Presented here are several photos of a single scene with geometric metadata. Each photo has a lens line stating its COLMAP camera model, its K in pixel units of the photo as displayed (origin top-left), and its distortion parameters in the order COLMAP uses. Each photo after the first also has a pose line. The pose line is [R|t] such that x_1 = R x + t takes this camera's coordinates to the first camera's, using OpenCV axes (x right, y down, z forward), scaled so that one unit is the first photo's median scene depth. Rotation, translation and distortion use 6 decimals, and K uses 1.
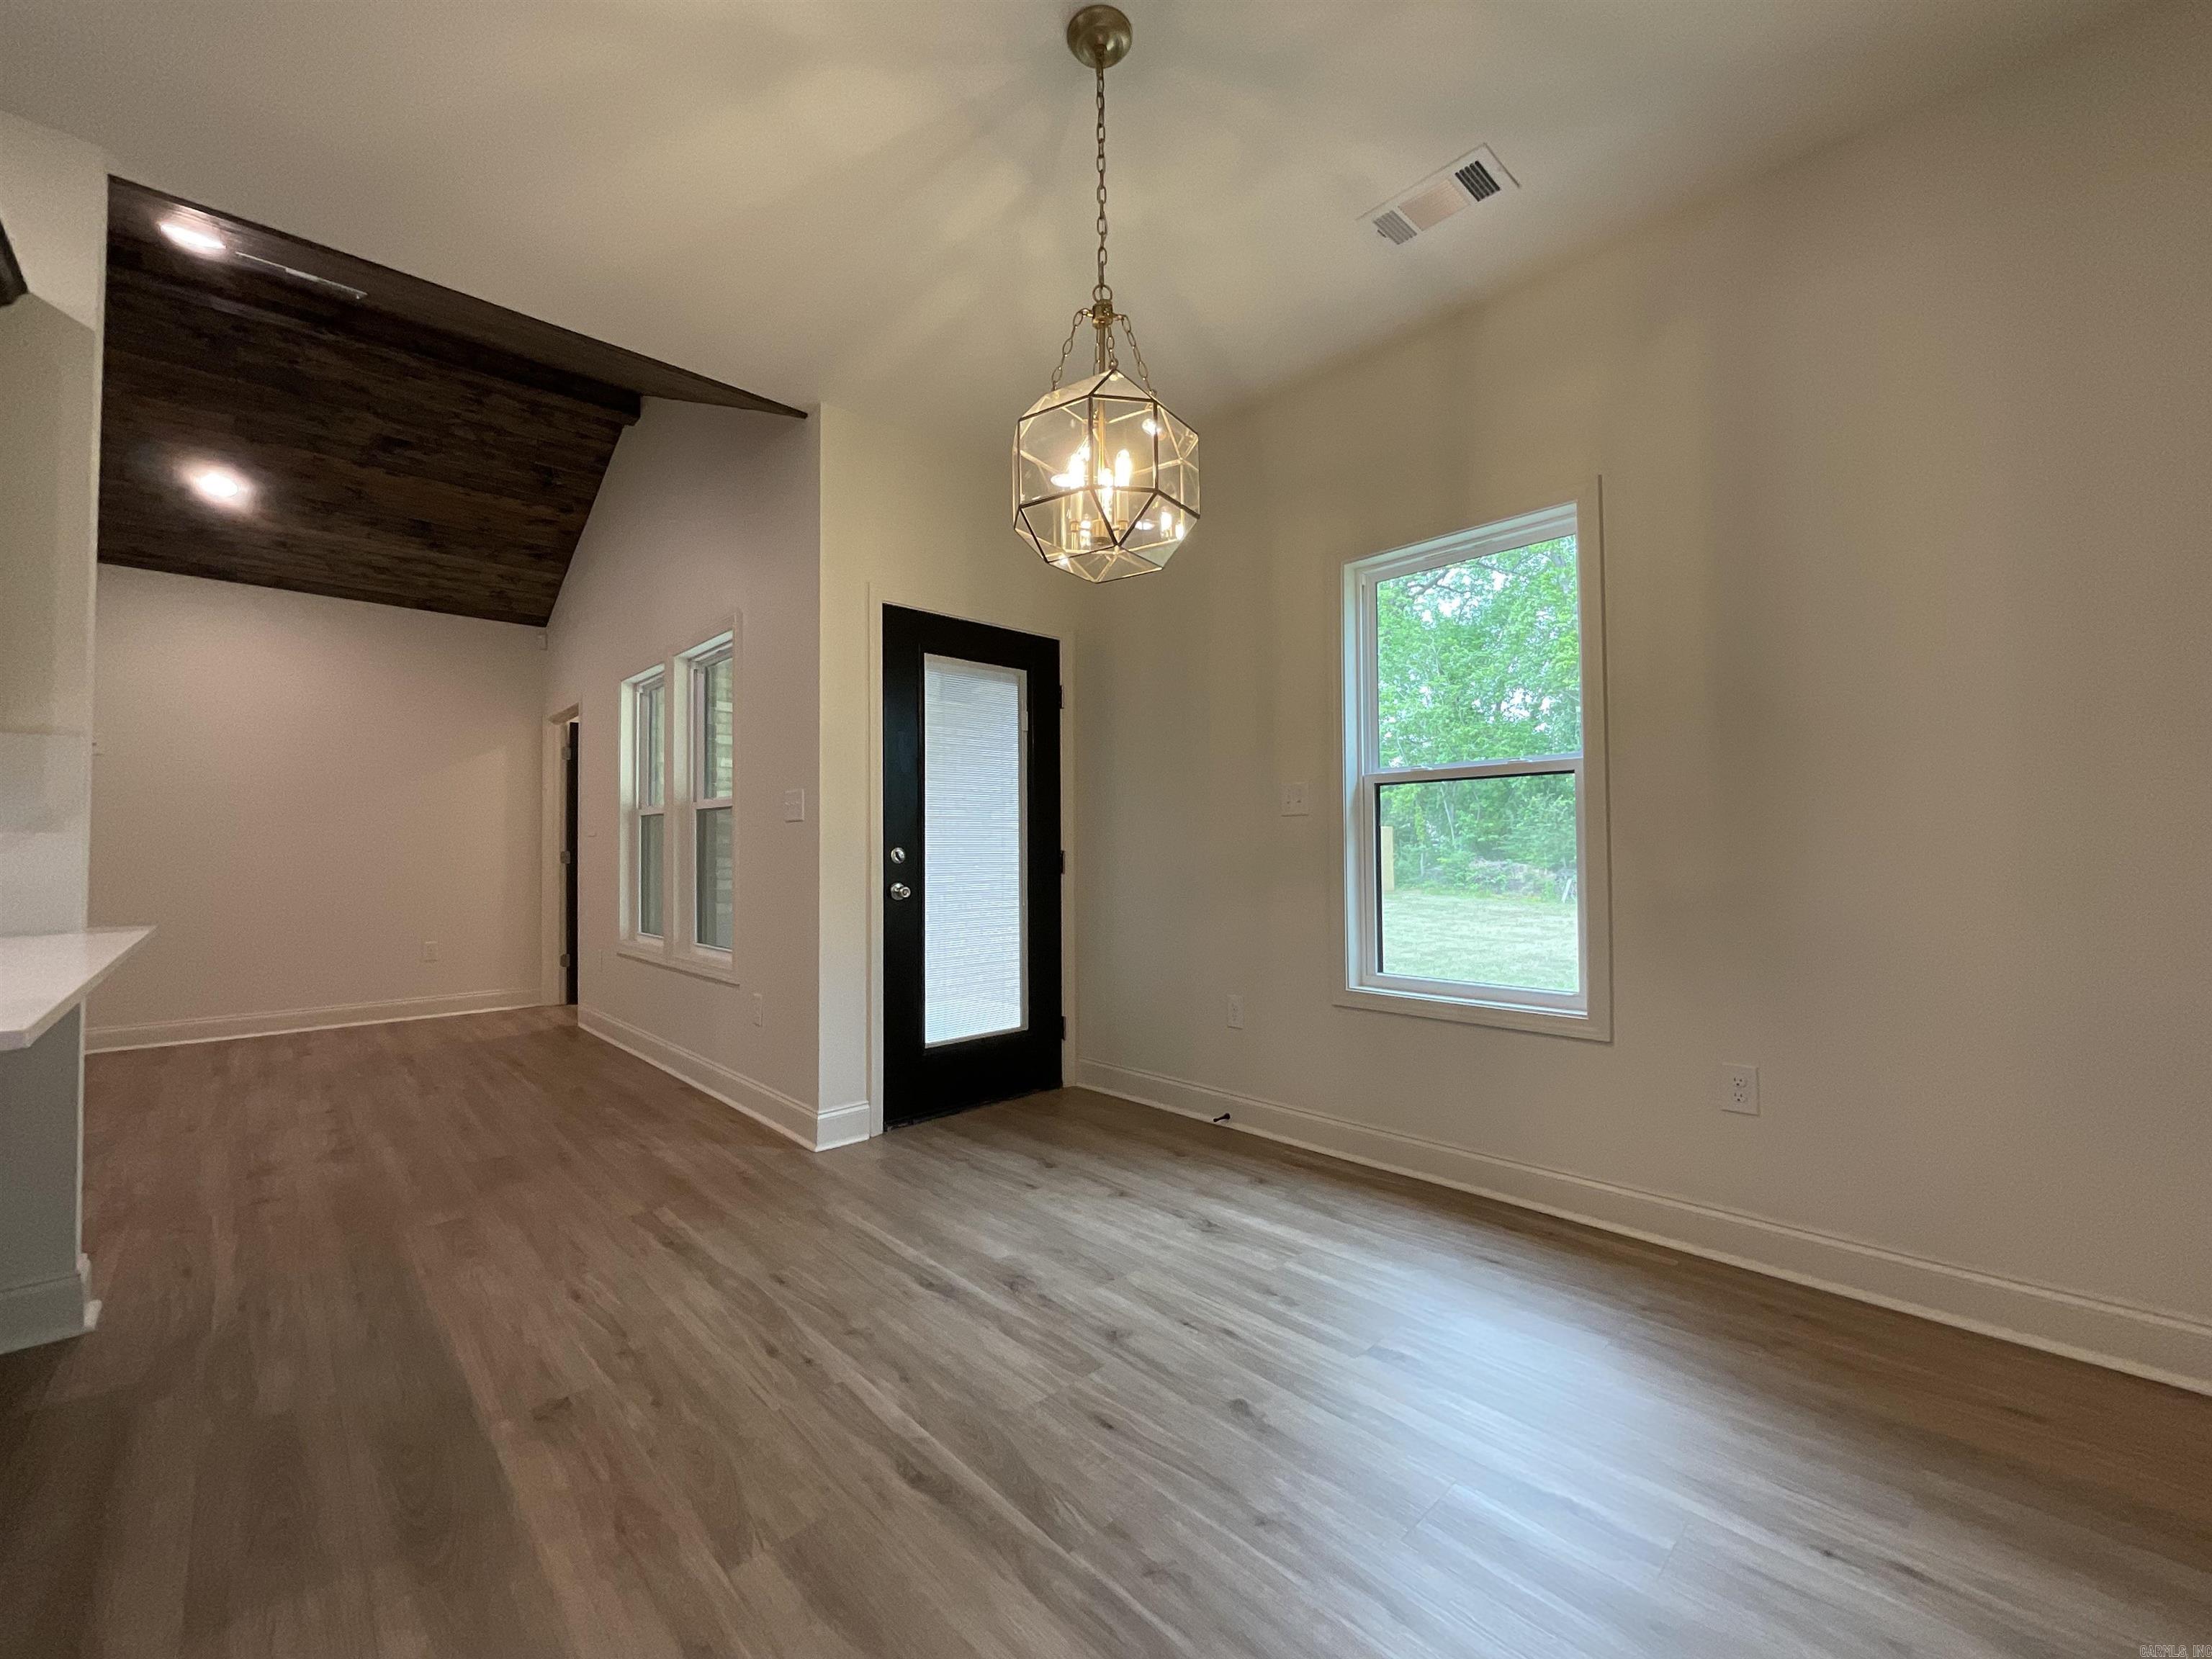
lens RADIAL K [[899.3, 0, 1116.2], [0, 899.3, 832.6], [0, 0, 1]] dist [-0.002860, 0.001696]
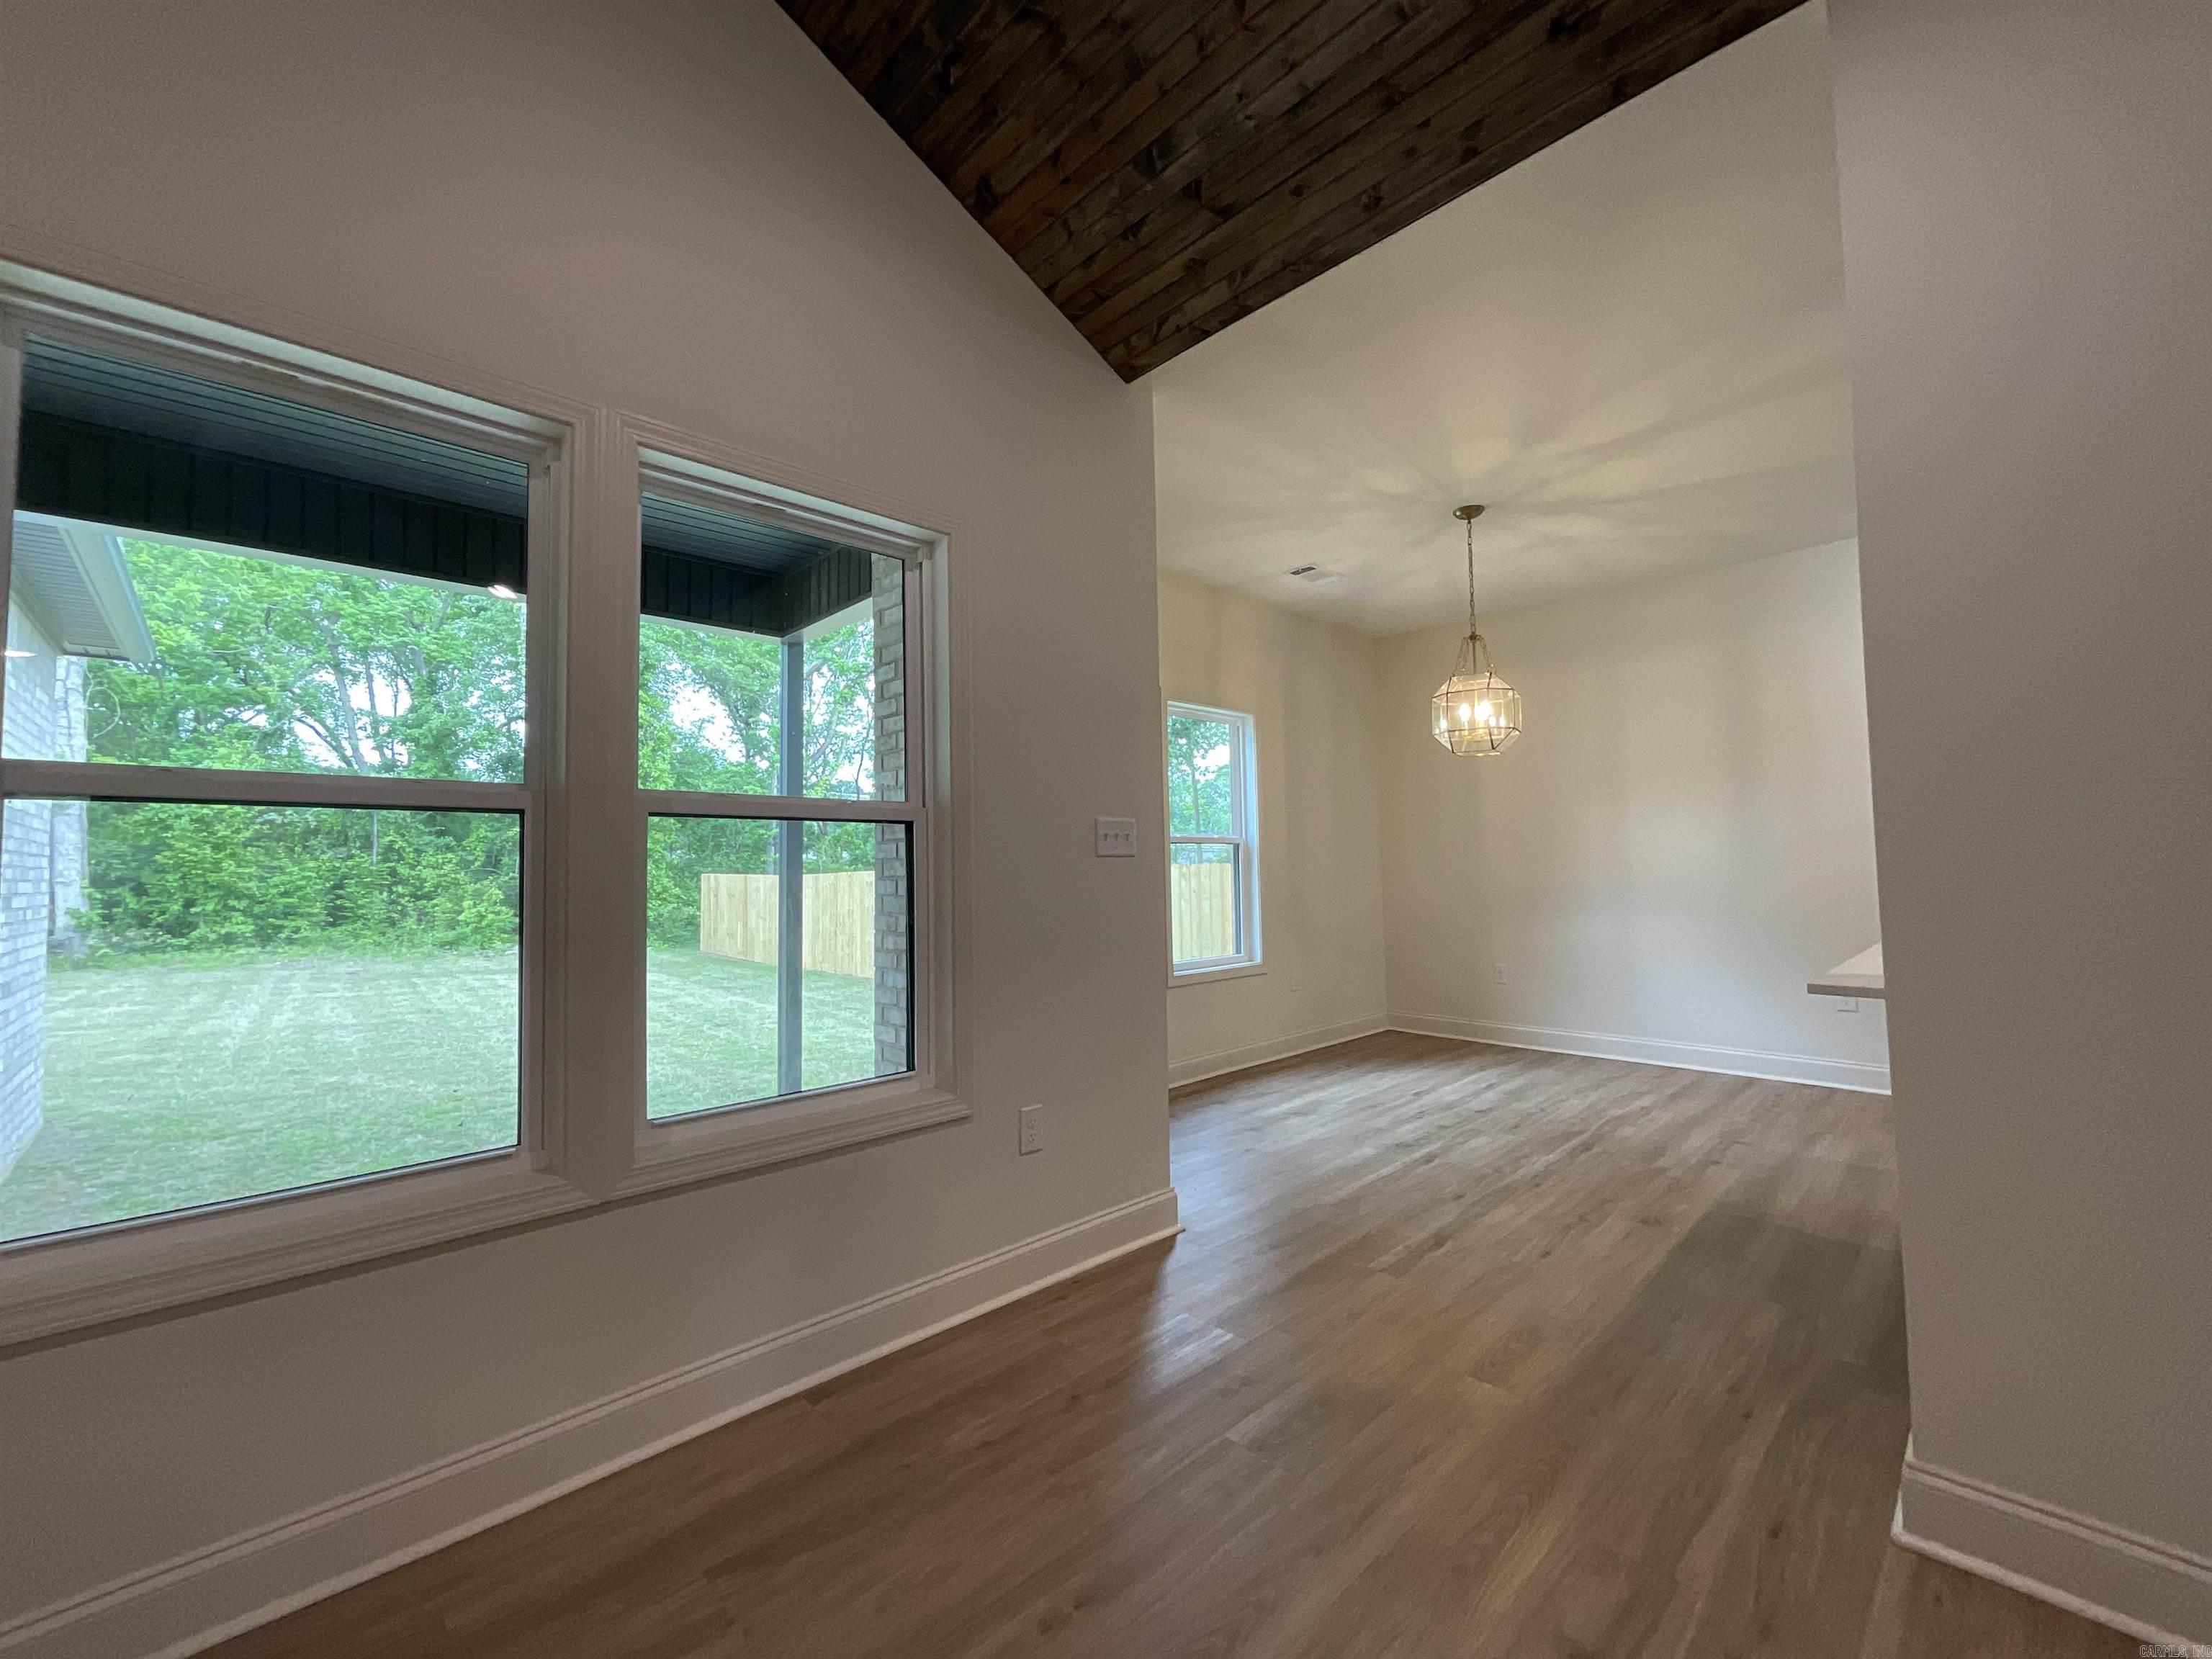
lens RADIAL K [[899.3, 0, 1118.7], [0, 899.3, 827.2], [0, 0, 1]] dist [-0.002860, 0.001696]
pose [[-0.014342, 0.057305, 0.998254, -1.820620], [-0.005401, 0.998337, -0.057387, 0.016210], [-0.999883, -0.006215, -0.014008, 1.587093]]
